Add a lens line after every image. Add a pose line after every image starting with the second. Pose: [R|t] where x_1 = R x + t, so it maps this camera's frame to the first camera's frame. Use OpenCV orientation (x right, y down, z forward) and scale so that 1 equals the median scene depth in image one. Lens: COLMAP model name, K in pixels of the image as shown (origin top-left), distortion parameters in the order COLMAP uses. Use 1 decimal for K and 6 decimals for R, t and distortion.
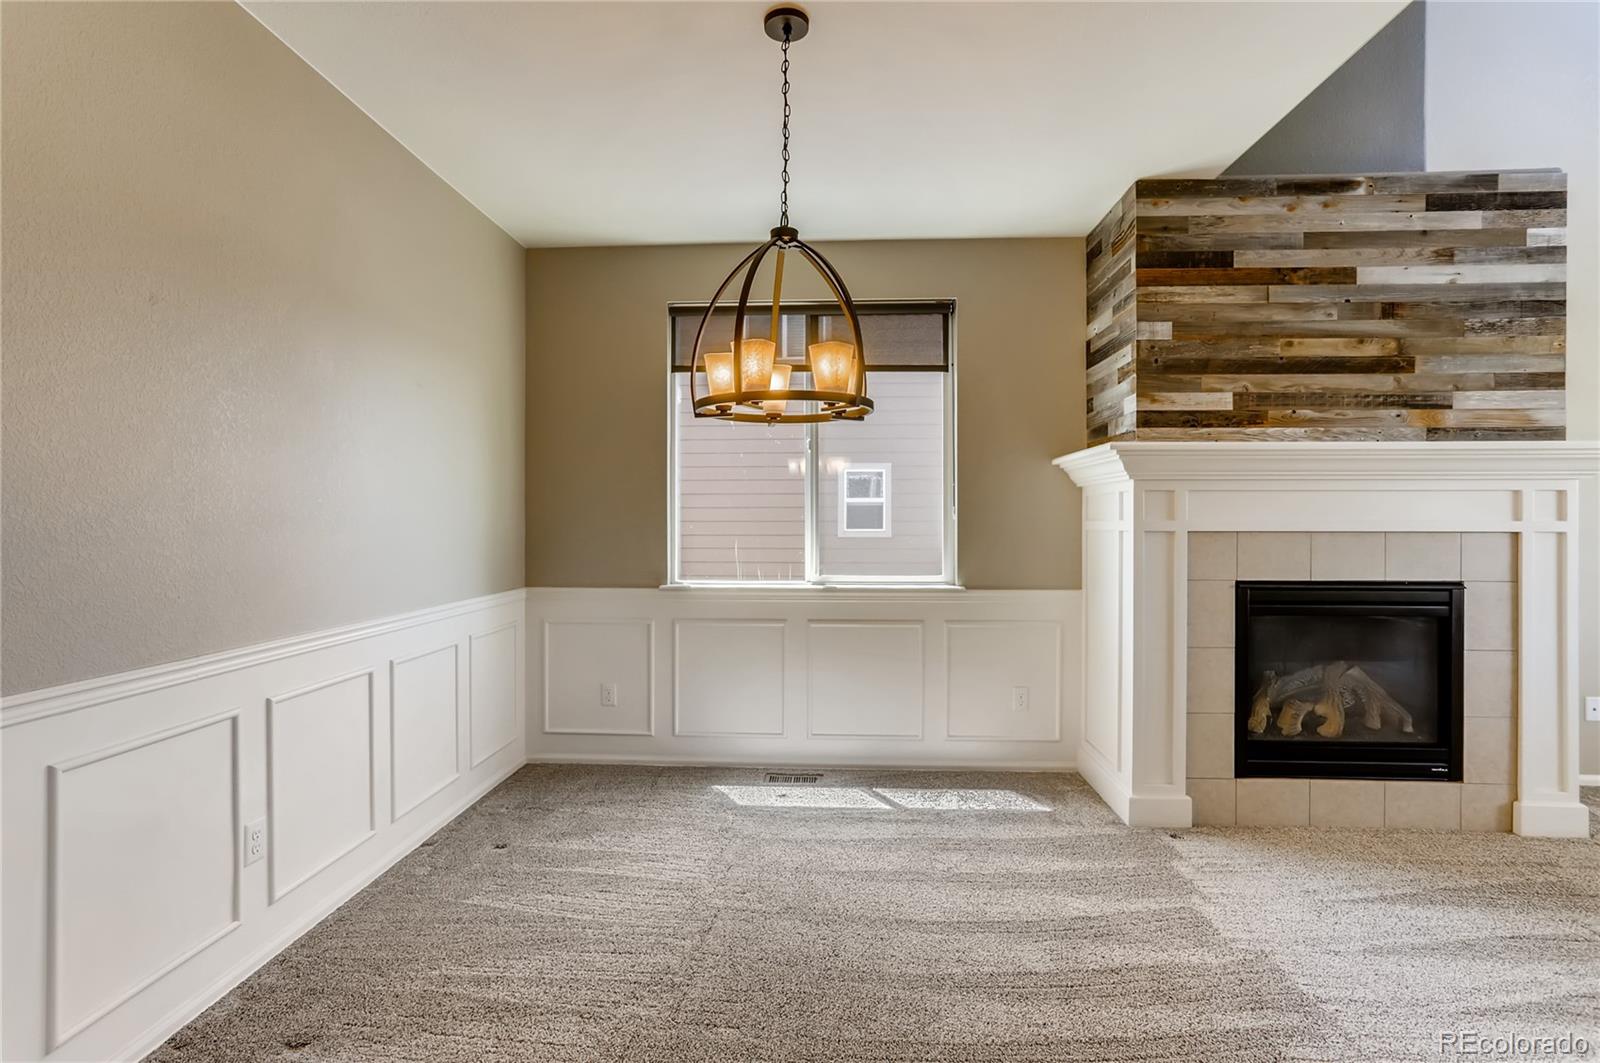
lens RADIAL K [[778.6, 0, 795.6], [0, 778.6, 533.9], [0, 0, 1]] dist [-0.000041, 0.006735]
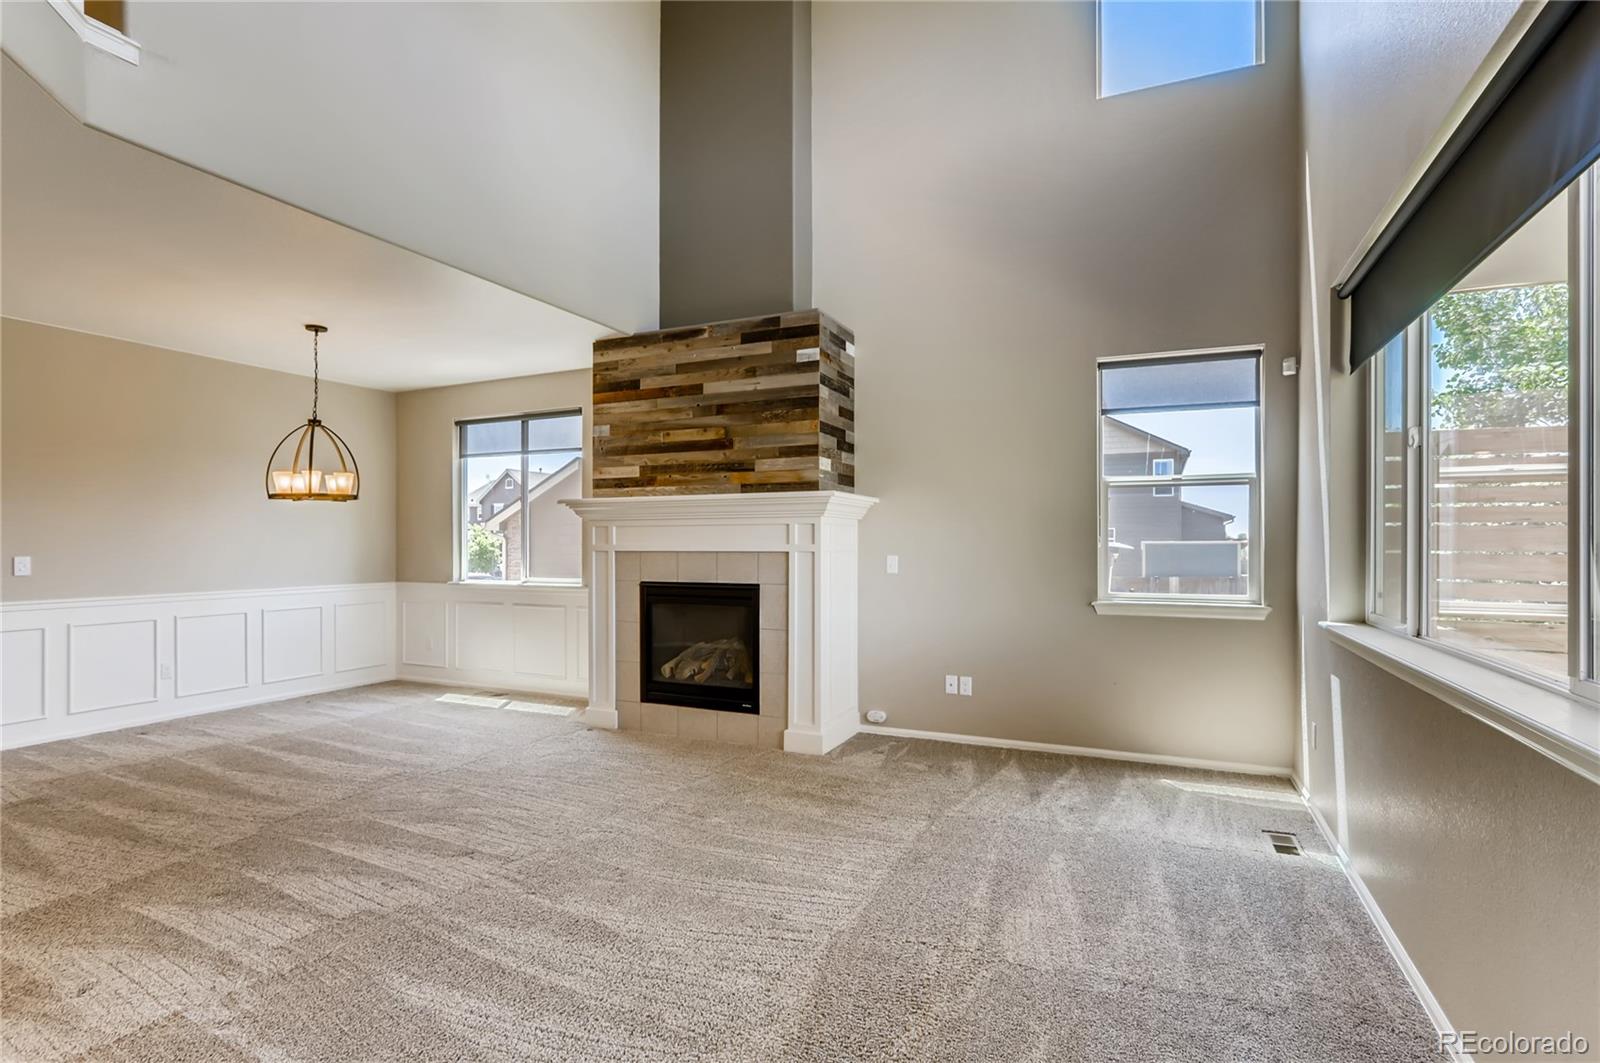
lens RADIAL K [[778.6, 0, 804.4], [0, 778.6, 544.2], [0, 0, 1]] dist [-0.000041, 0.006735]
pose [[0.923870, -0.003414, -0.382691, 1.508508], [0.001839, 0.999988, -0.004483, -0.009590], [0.382702, 0.003438, 0.923865, -0.374237]]
